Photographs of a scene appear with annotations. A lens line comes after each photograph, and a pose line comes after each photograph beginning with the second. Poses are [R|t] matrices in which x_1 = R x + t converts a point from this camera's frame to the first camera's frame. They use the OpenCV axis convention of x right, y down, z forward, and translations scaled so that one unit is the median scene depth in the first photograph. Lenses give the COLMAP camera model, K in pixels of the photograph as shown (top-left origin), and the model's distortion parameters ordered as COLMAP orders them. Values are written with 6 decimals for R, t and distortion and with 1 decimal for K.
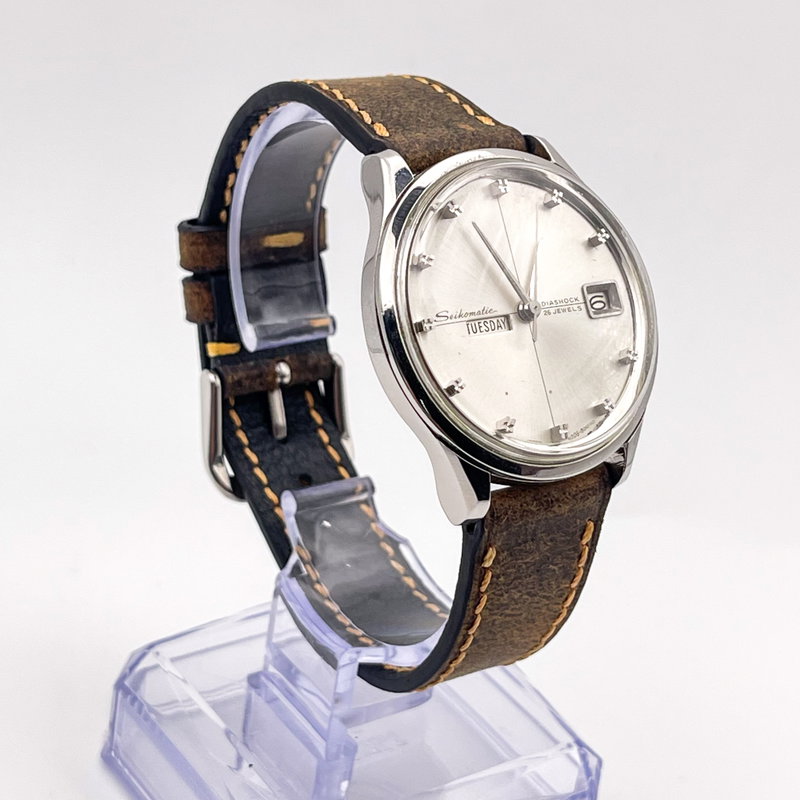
lens RADIAL K [[1960.9, 0, 407.1], [0, 1960.9, 397.1], [0, 0, 1]] dist [0.178130, 0.000000]
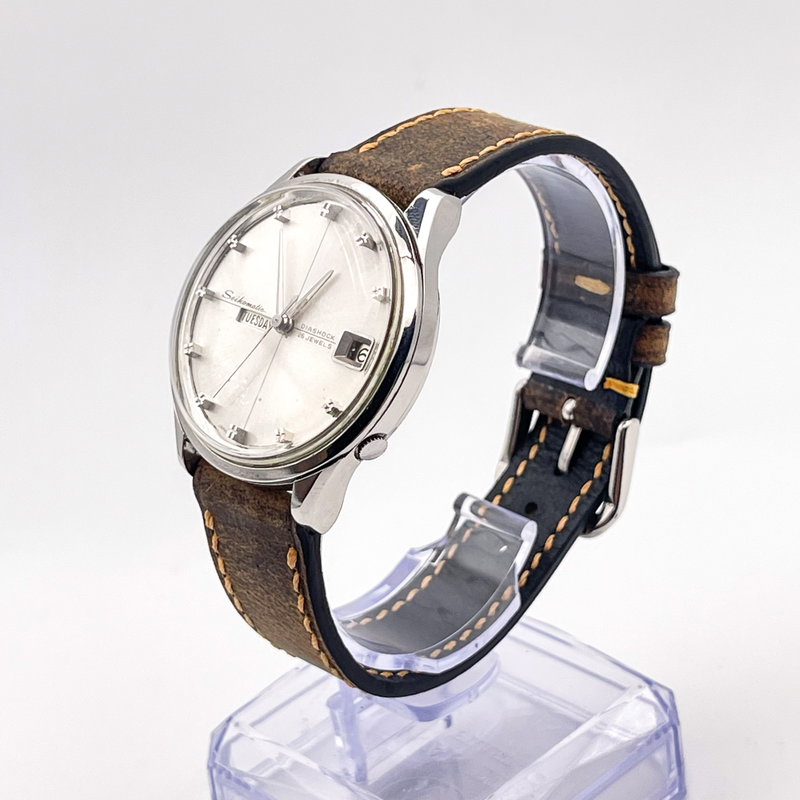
lens RADIAL K [[1960.9, 0, 401.5], [0, 1960.9, 405.2], [0, 0, 1]] dist [0.178130, 0.000000]
pose [[0.178727, 0.311108, -0.933418, 1.029600], [-0.349956, 0.906756, 0.235213, -0.263783], [0.919558, 0.284616, 0.270935, 0.748660]]
